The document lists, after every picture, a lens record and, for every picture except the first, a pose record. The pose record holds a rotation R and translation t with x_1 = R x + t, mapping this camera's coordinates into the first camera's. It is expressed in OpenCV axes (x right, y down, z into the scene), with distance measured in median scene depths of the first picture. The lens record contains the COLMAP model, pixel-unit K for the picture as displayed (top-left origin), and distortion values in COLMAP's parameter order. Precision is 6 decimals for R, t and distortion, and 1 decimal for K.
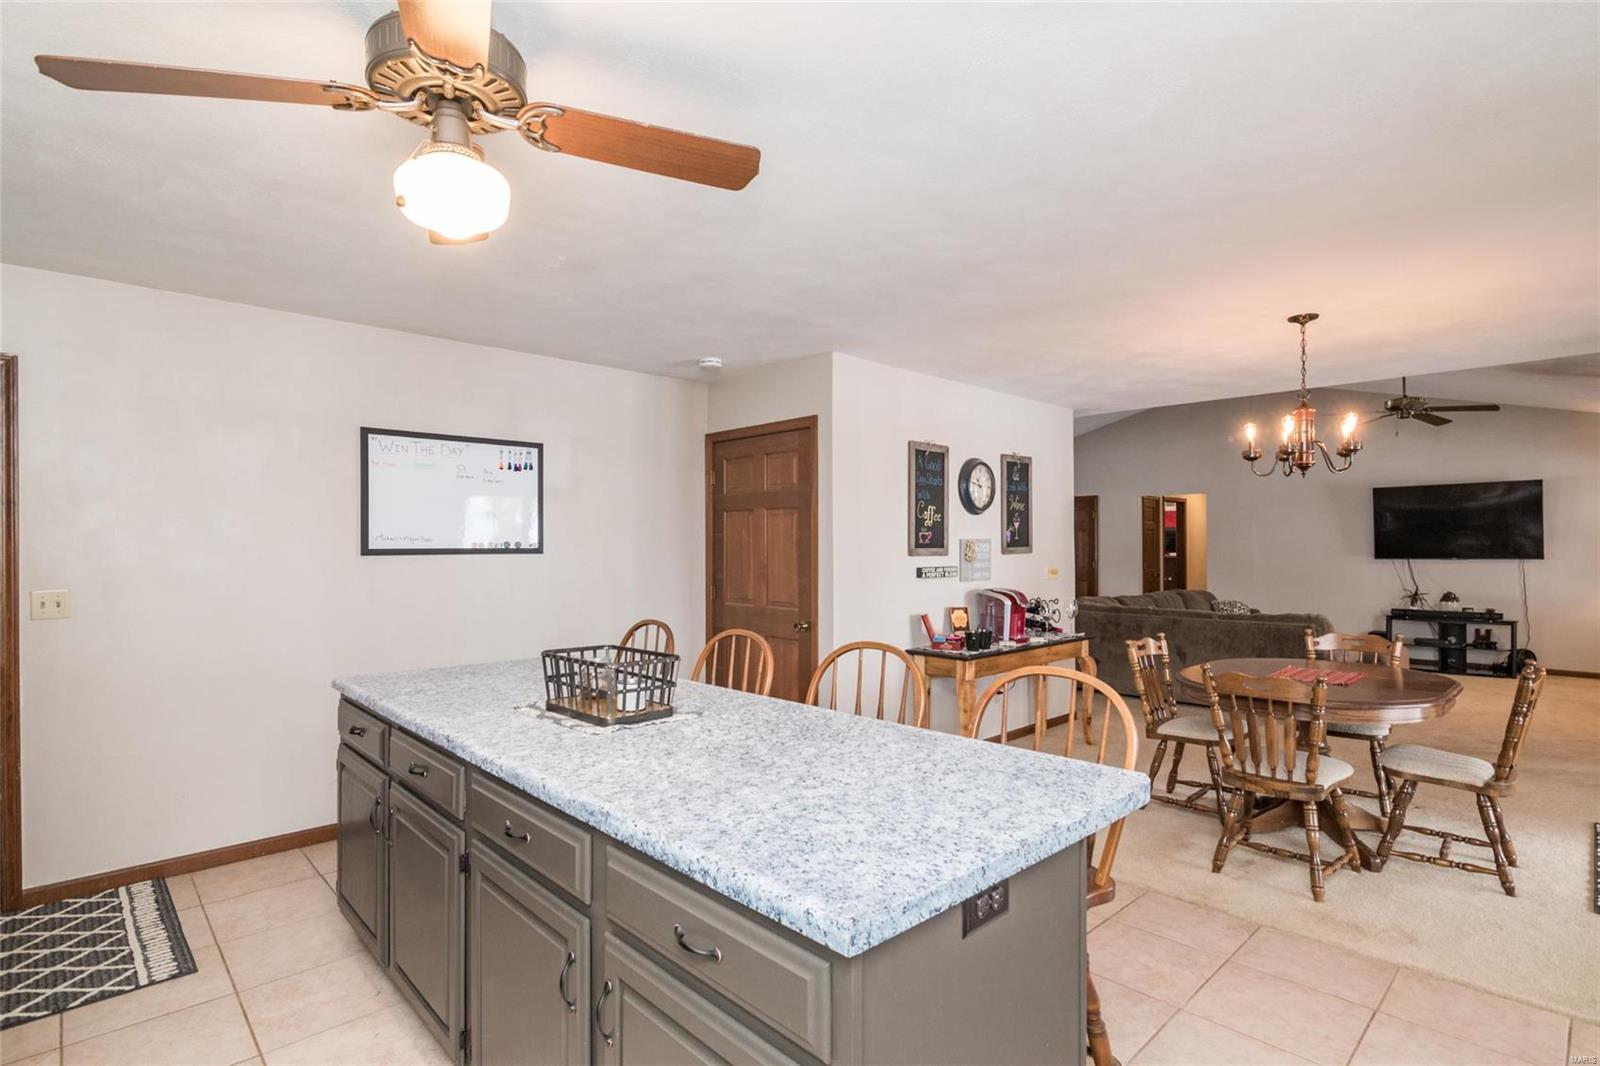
lens RADIAL K [[776.6, 0, 789.1], [0, 776.6, 546.1], [0, 0, 1]] dist [-0.006406, -0.004234]
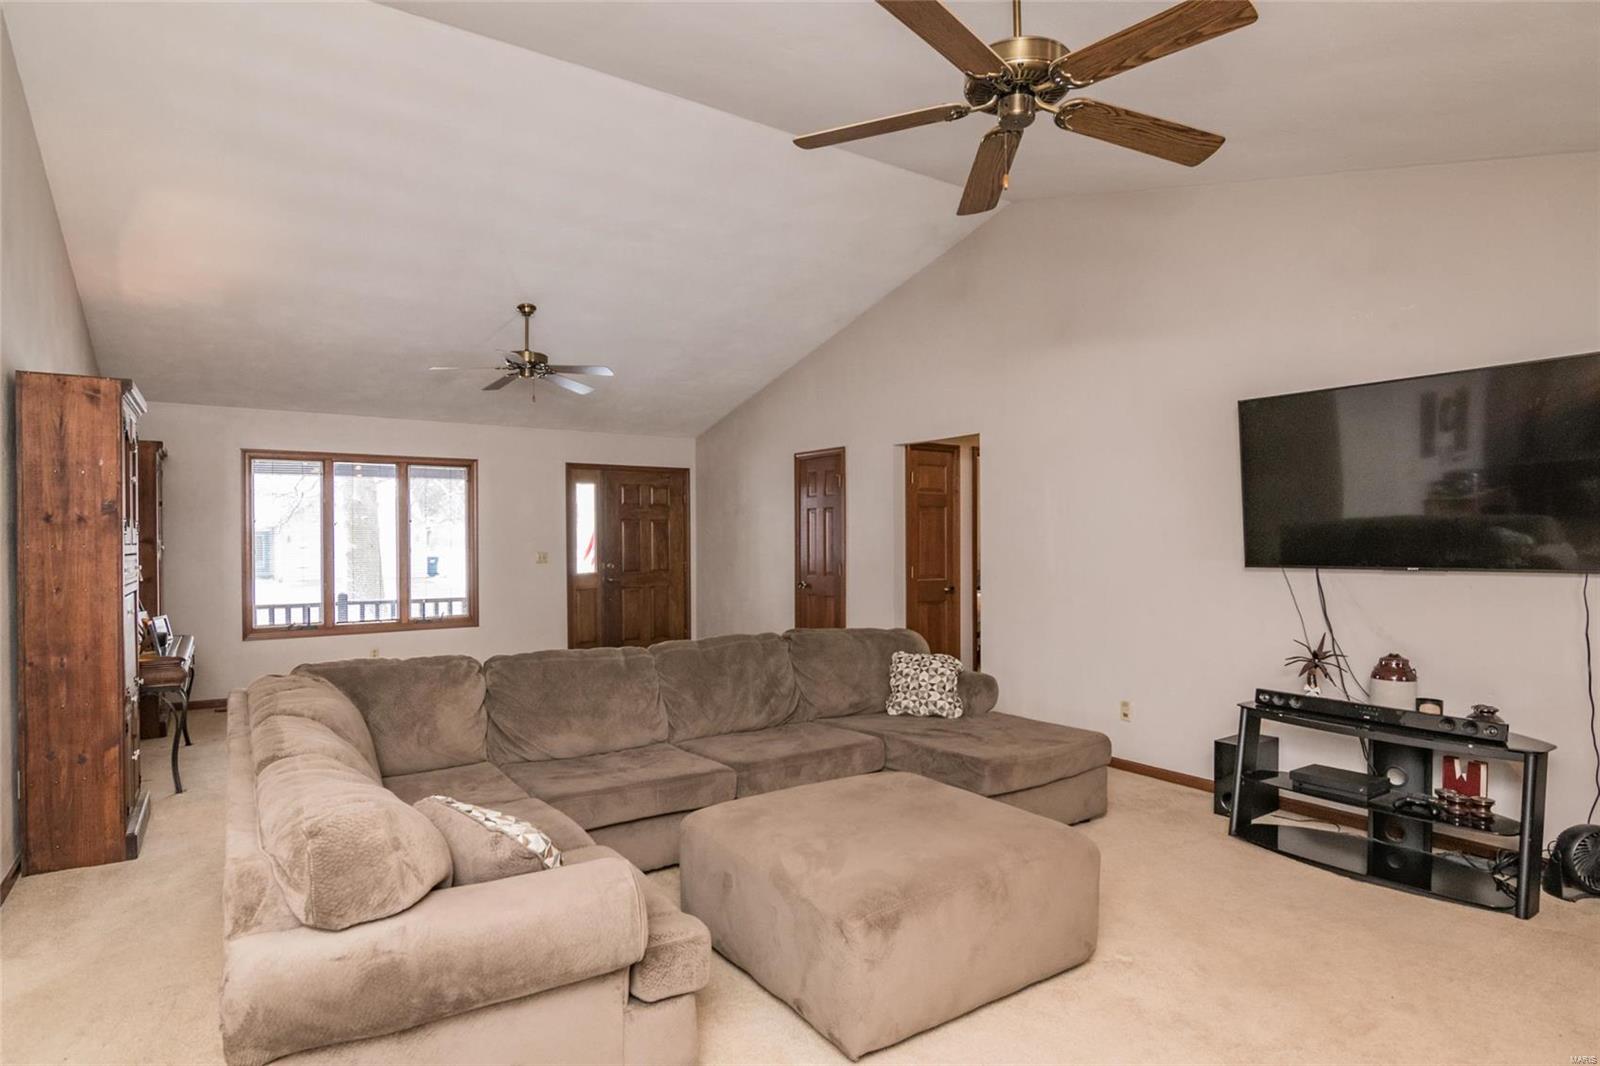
lens RADIAL K [[852.4, 0, 791.5], [0, 852.4, 542.2], [0, 0, 1]] dist [-0.002179, -0.001865]
pose [[0.988569, 0.000997, -0.150765, 1.026742], [0.000191, 0.999969, 0.007864, -0.002104], [0.150768, -0.007803, 0.988538, 0.876241]]
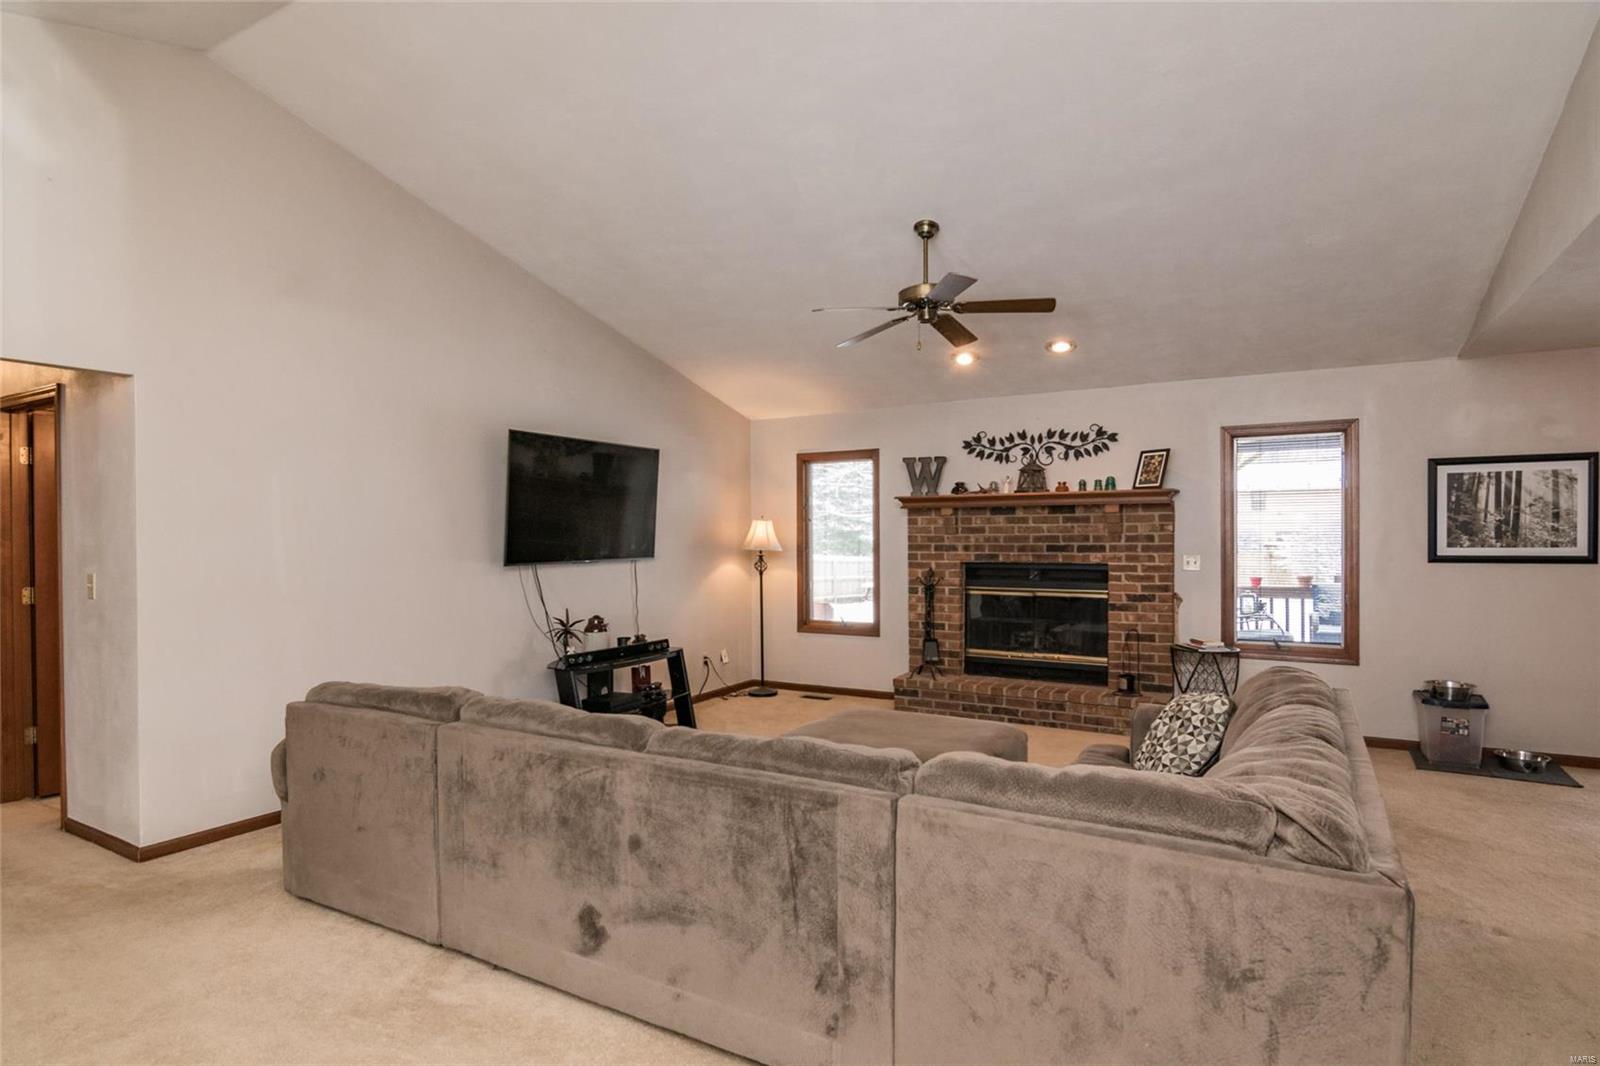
lens RADIAL K [[824.2, 0, 788.4], [0, 824.2, 542.4], [0, 0, 1]] dist [-0.012819, -0.001333]
pose [[-0.290277, 0.000848, 0.956942, 0.315644], [0.006189, 0.999980, 0.000991, 0.003081], [-0.956923, 0.006210, -0.290276, 1.731330]]
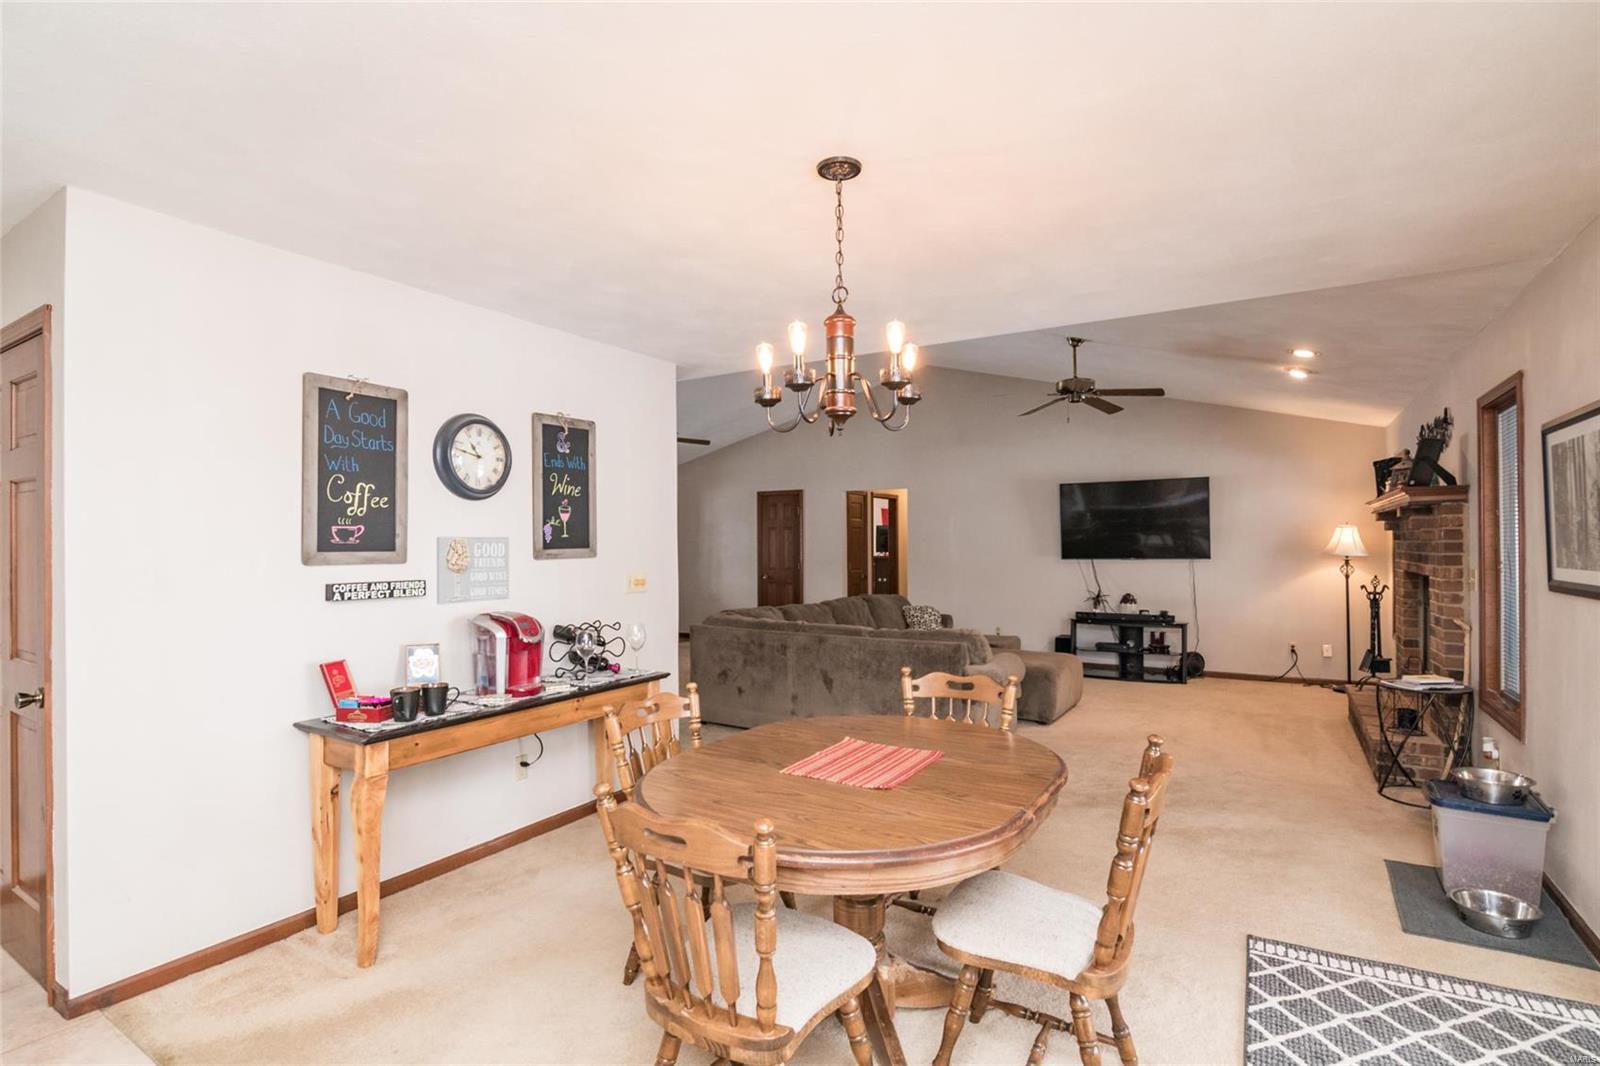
lens RADIAL K [[776.6, 0, 783.3], [0, 776.6, 539.0], [0, 0, 1]] dist [-0.006406, -0.004234]
pose [[0.966498, 0.000633, 0.256673, 0.329351], [0.001305, 0.999972, -0.007378, -0.002287], [-0.256670, 0.007466, 0.966470, 0.303349]]
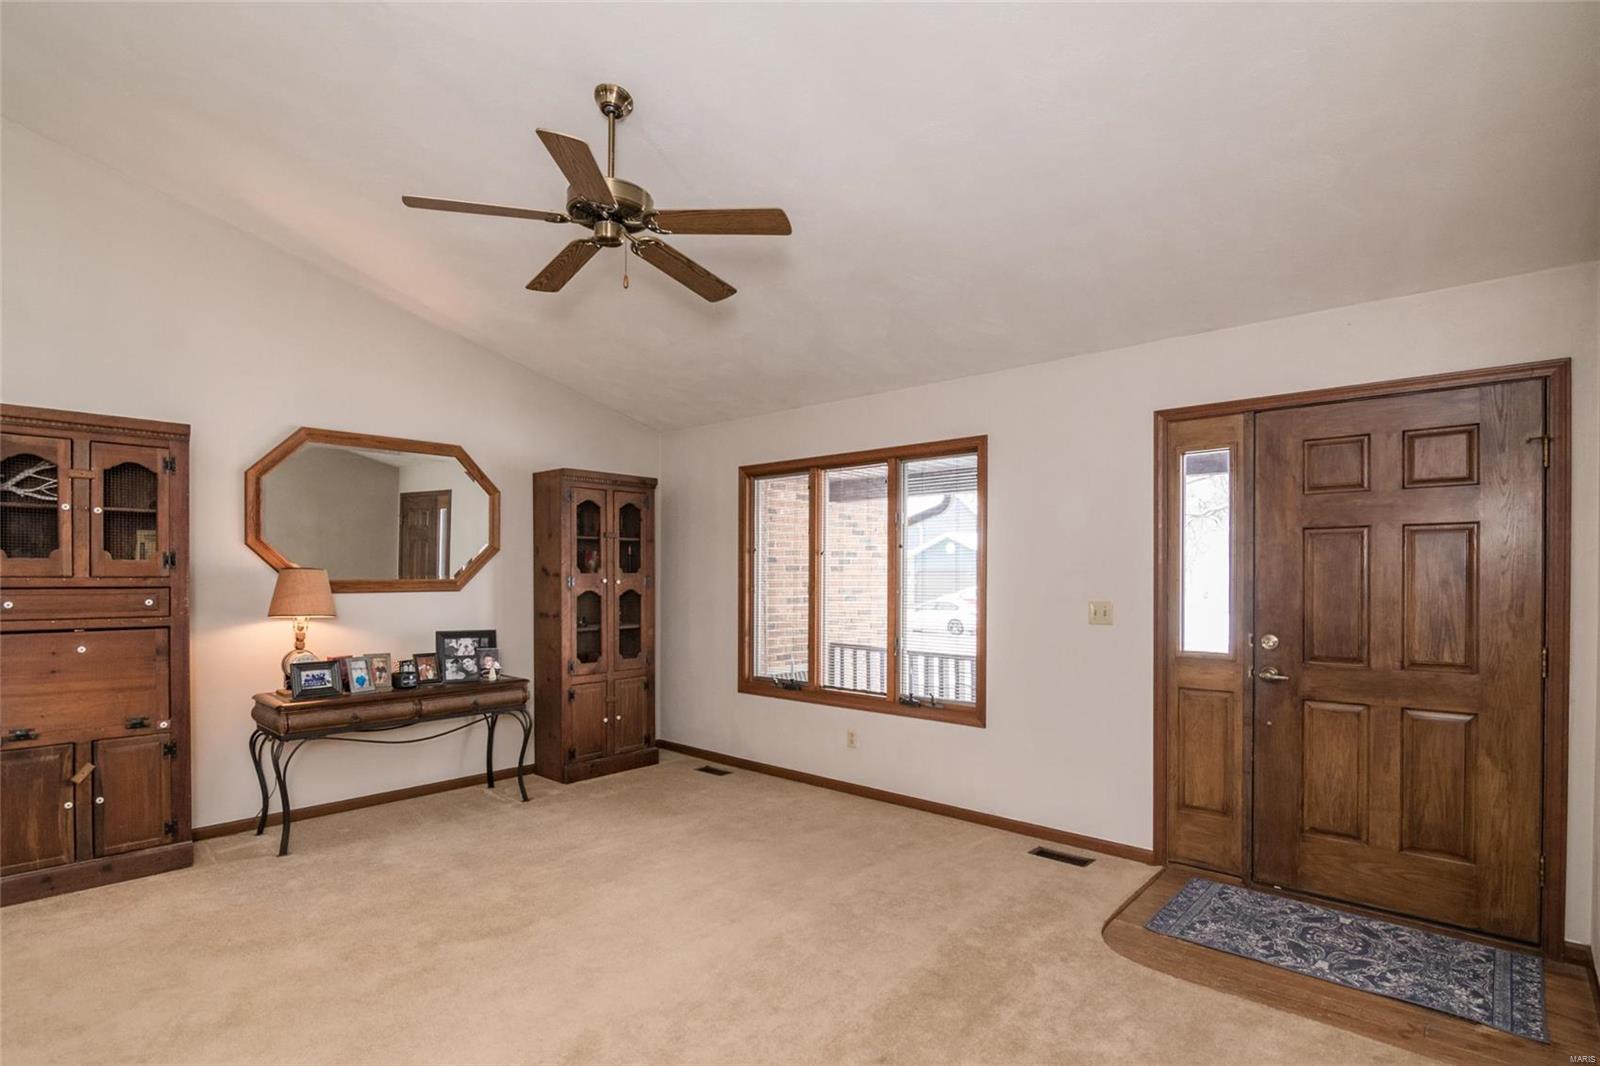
lens RADIAL K [[776.6, 0, 788.6], [0, 776.6, 581.4], [0, 0, 1]] dist [-0.006406, -0.004234]
pose [[0.089595, 0.014280, -0.995876, 1.013964], [-0.000466, 0.999898, 0.014296, -0.000317], [0.995978, -0.000817, 0.089592, 2.060778]]
